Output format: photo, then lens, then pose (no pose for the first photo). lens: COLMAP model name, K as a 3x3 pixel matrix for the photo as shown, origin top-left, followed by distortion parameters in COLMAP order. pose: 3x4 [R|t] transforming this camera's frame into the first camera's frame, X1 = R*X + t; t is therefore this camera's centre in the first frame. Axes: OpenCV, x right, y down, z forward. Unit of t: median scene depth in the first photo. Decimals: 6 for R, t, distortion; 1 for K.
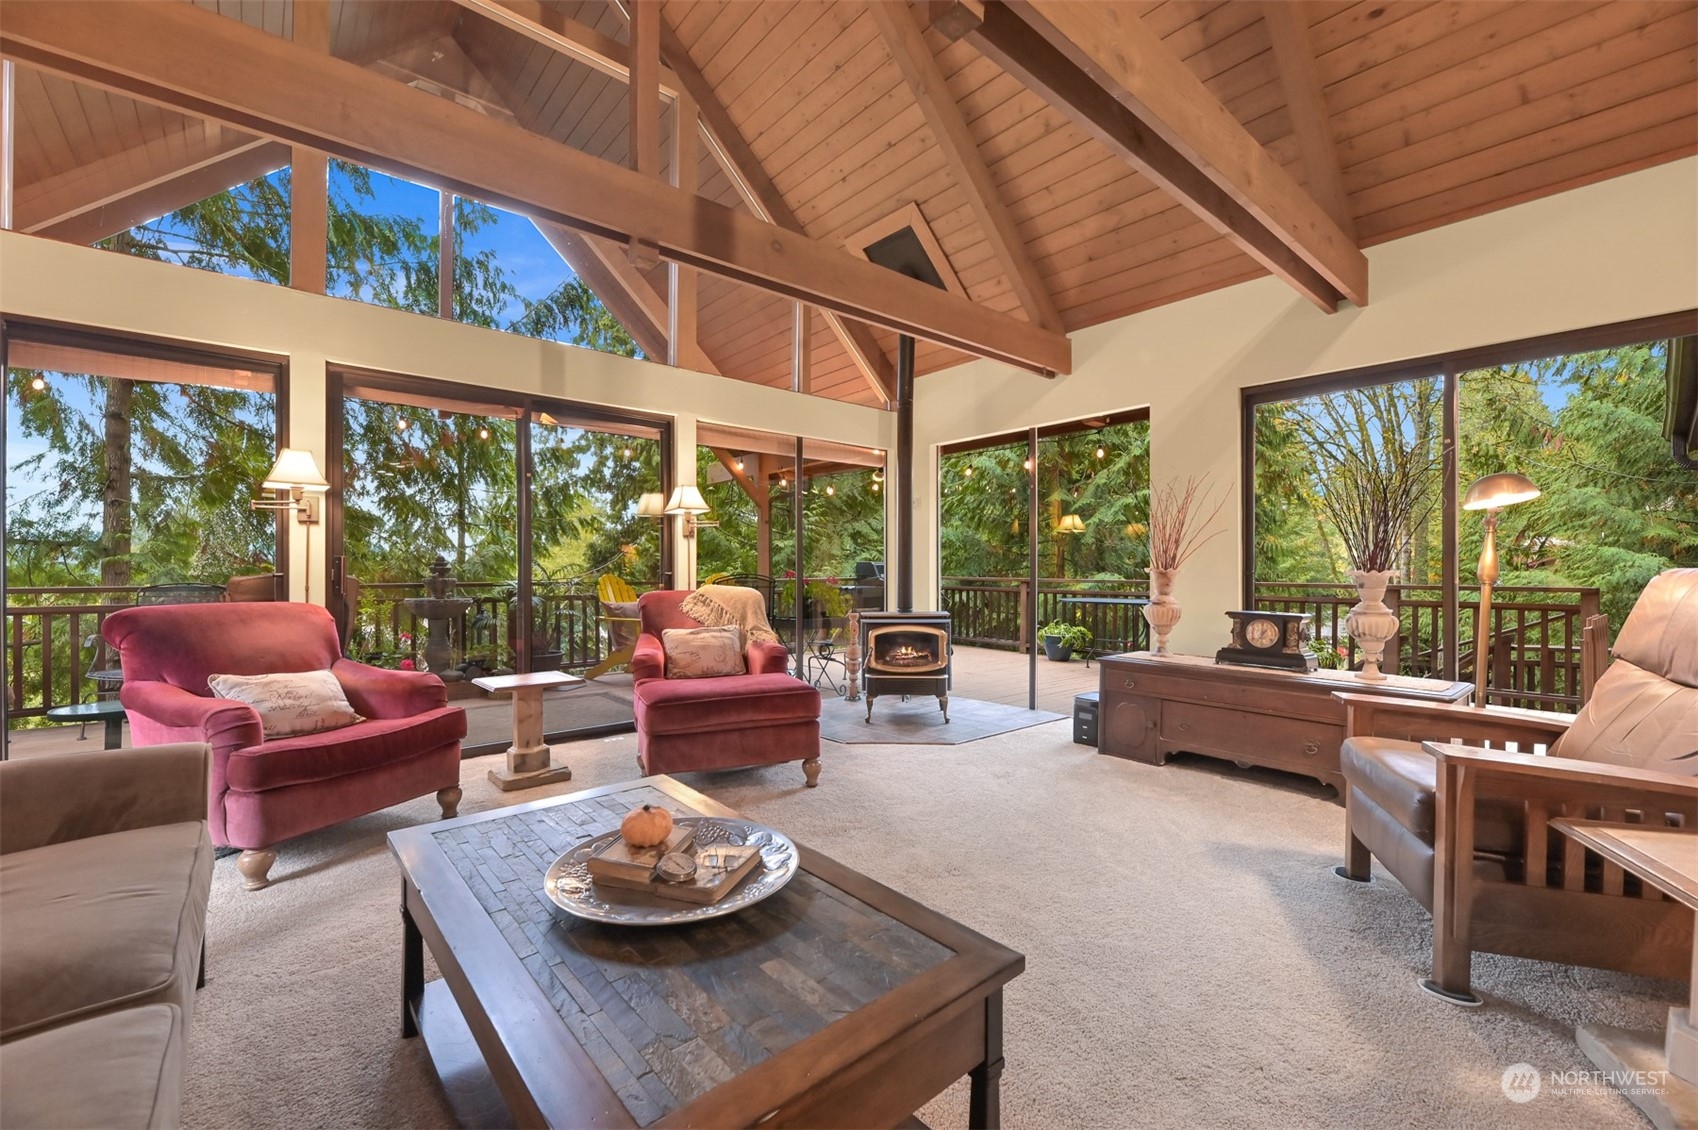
lens RADIAL K [[690.2, 0, 859.7], [0, 690.2, 568.3], [0, 0, 1]] dist [-0.001920, -0.000477]
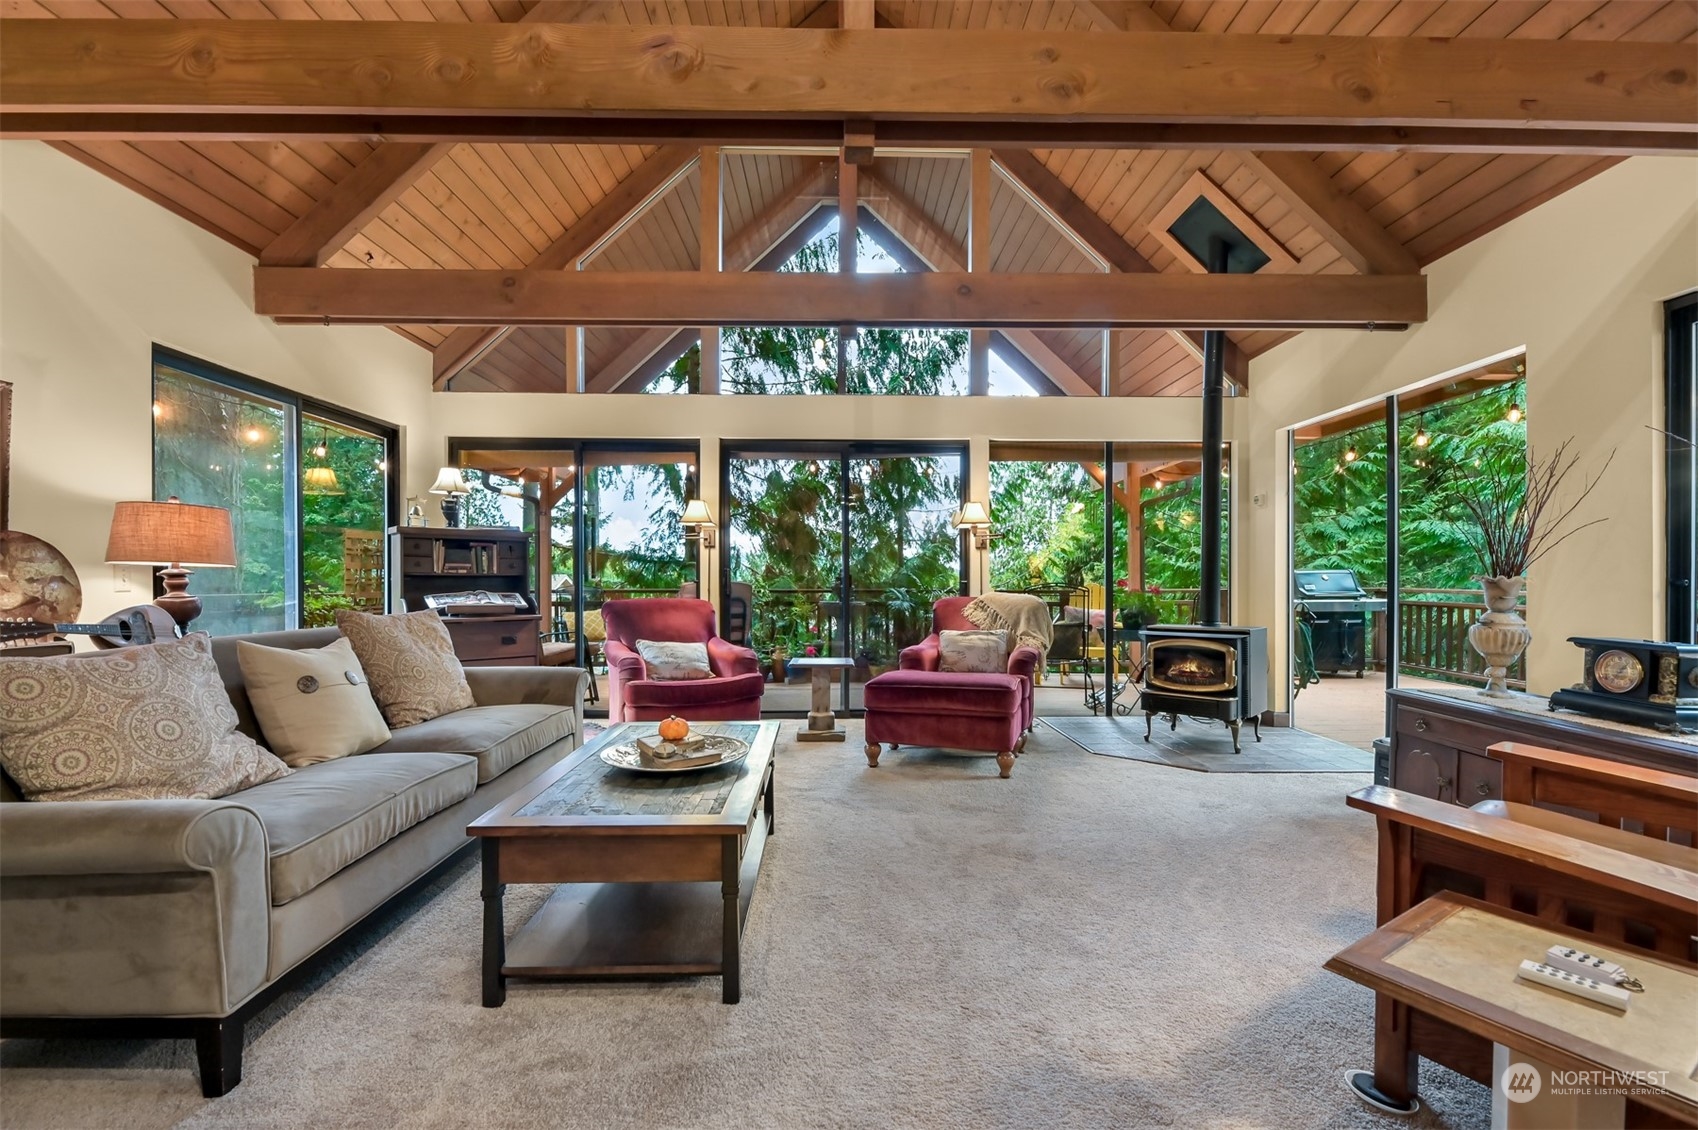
lens RADIAL K [[730.2, 0, 852.4], [0, 730.2, 583.4], [0, 0, 1]] dist [-0.000855, -0.002954]
pose [[0.767033, 0.004190, -0.641594, 0.404663], [0.000149, 0.999977, 0.006708, 0.002760], [0.641608, -0.005241, 0.767015, -0.026925]]
